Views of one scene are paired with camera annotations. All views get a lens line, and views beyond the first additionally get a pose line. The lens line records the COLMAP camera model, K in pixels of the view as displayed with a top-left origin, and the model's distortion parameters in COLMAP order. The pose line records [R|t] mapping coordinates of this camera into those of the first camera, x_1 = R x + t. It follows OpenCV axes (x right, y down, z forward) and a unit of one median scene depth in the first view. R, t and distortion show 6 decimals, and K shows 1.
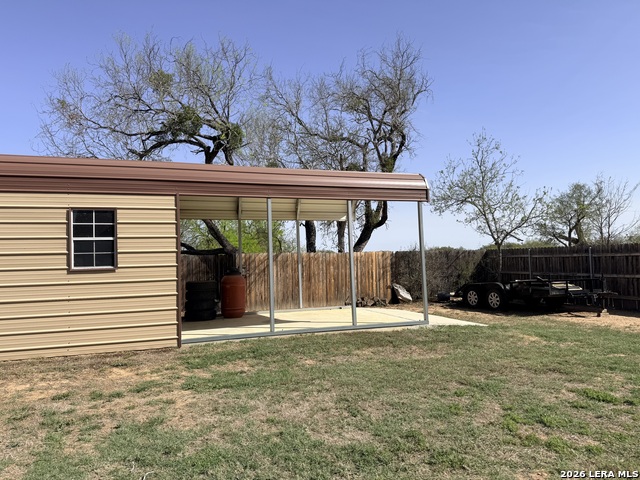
lens RADIAL K [[446.3, 0, 319.2], [0, 446.3, 239.4], [0, 0, 1]] dist [-0.000590, -0.000294]
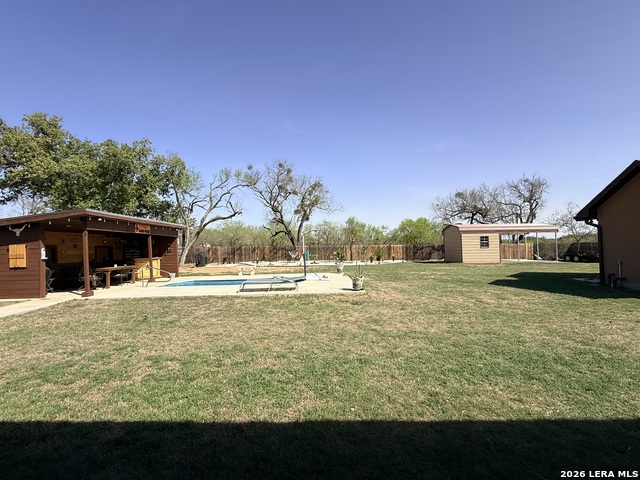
lens RADIAL K [[282.3, 0, 319.5], [0, 282.3, 241.0], [0, 0, 1]] dist [-0.000692, 0.000295]
pose [[0.936713, 0.007652, -0.350013, -0.635710], [0.004869, 0.999380, 0.034878, -0.075166], [0.350063, -0.034375, 0.936095, -1.562180]]
